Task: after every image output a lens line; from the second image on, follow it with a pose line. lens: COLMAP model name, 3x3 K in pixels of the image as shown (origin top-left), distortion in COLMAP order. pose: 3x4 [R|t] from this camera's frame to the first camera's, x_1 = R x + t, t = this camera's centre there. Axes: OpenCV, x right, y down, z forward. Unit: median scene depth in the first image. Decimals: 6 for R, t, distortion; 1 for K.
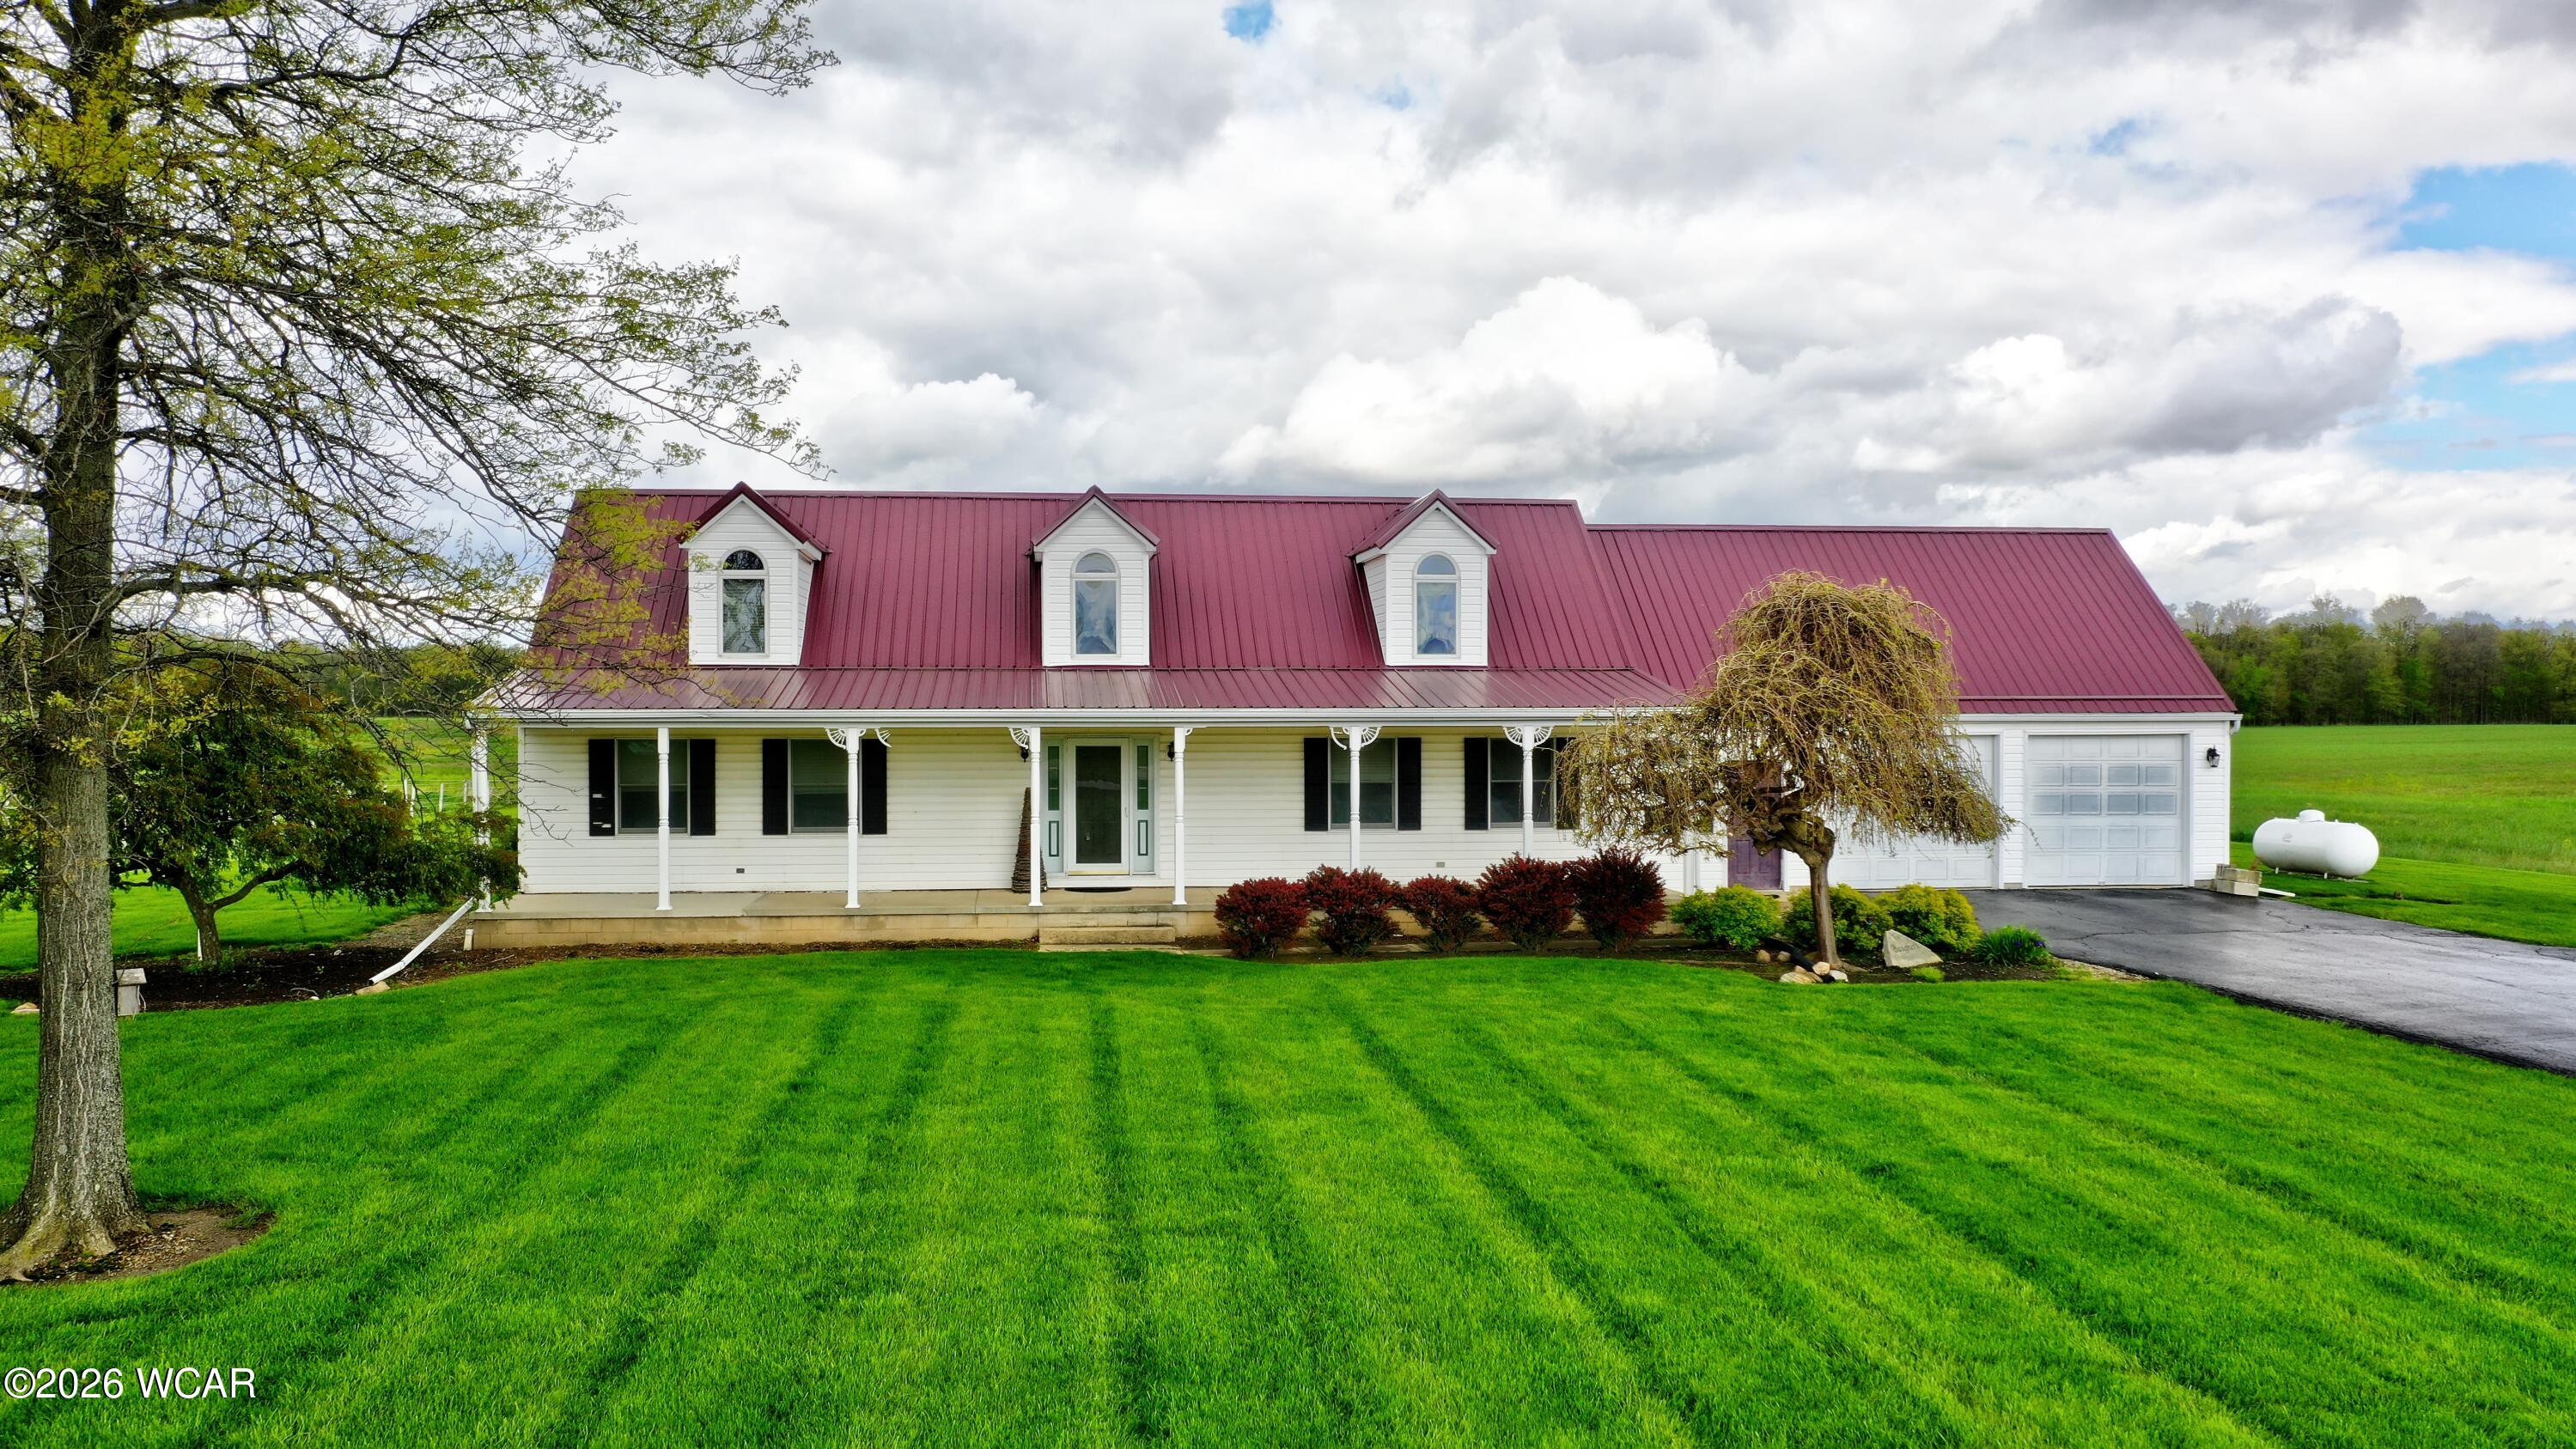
lens RADIAL K [[2054.8, 0, 1288.0], [0, 2054.8, 724.5], [0, 0, 1]] dist [-0.010484, -0.000044]
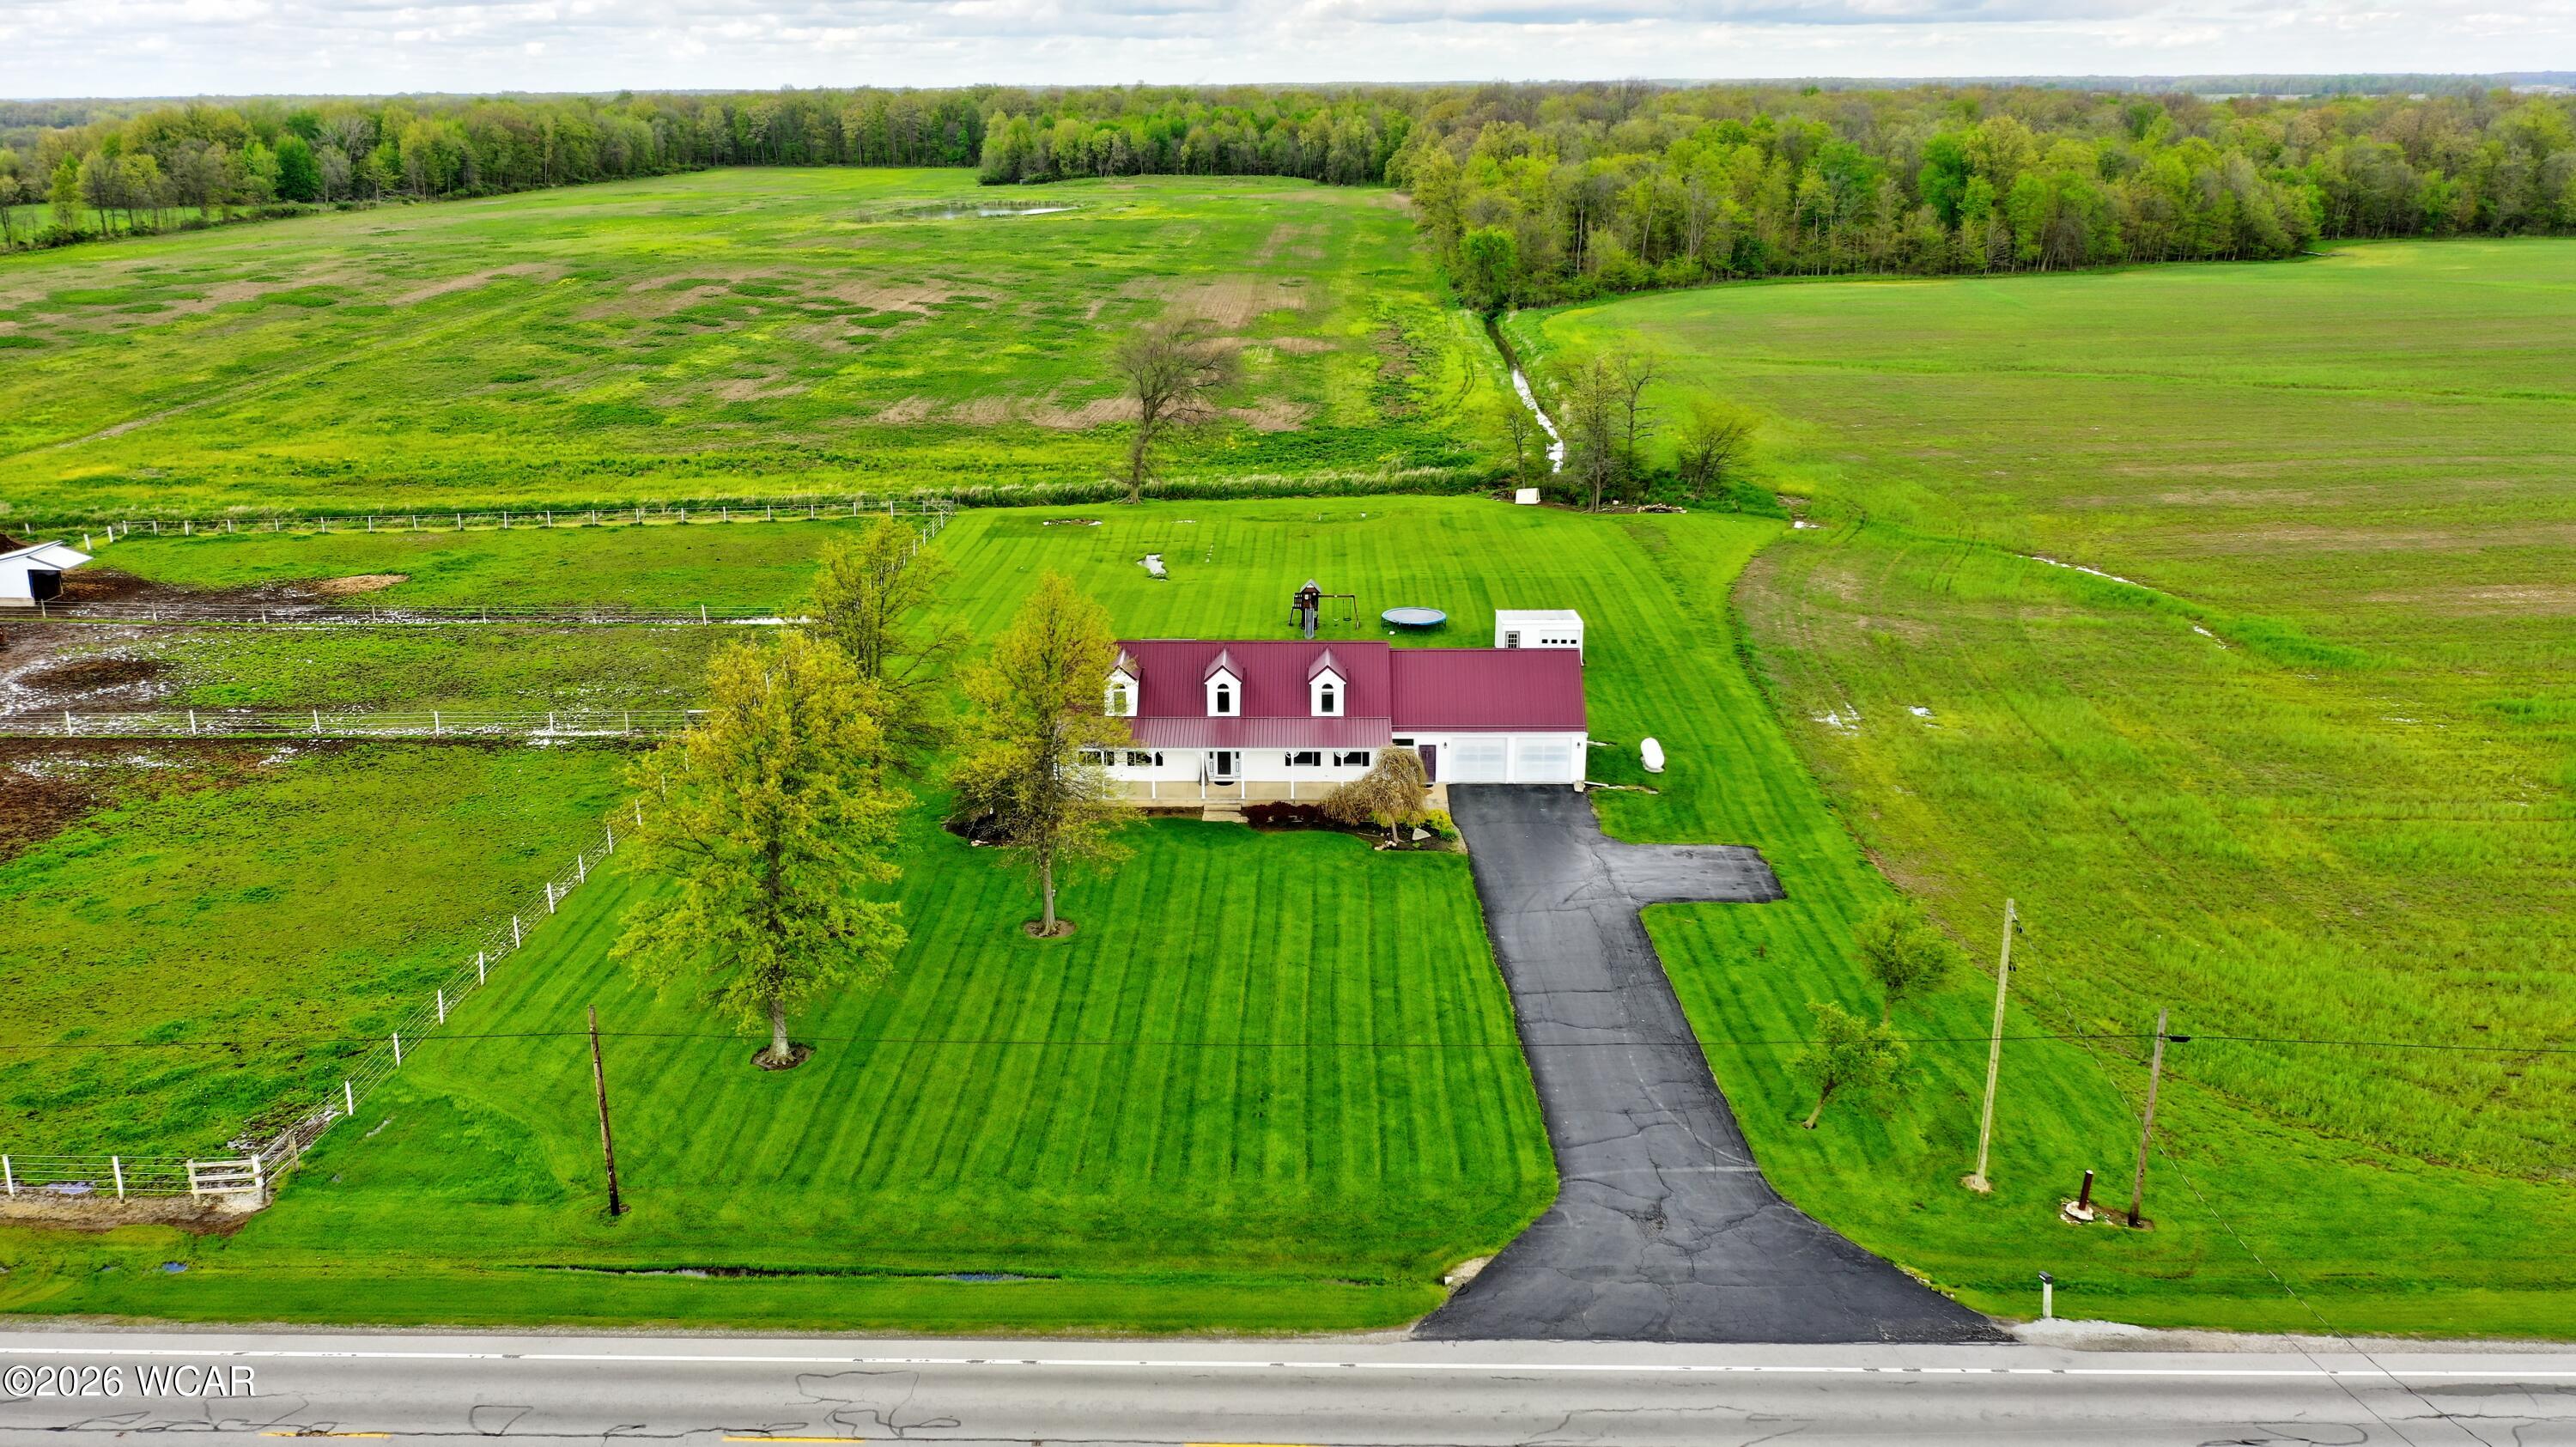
lens RADIAL K [[2055.0, 0, 1288.0], [0, 2055.0, 723.5], [0, 0, 1]] dist [-0.010484, -0.000044]
pose [[0.991085, 0.035512, -0.128412, 0.440318], [0.003365, 0.956844, 0.290583, -0.988168], [0.133190, -0.288424, 0.948194, -2.157644]]
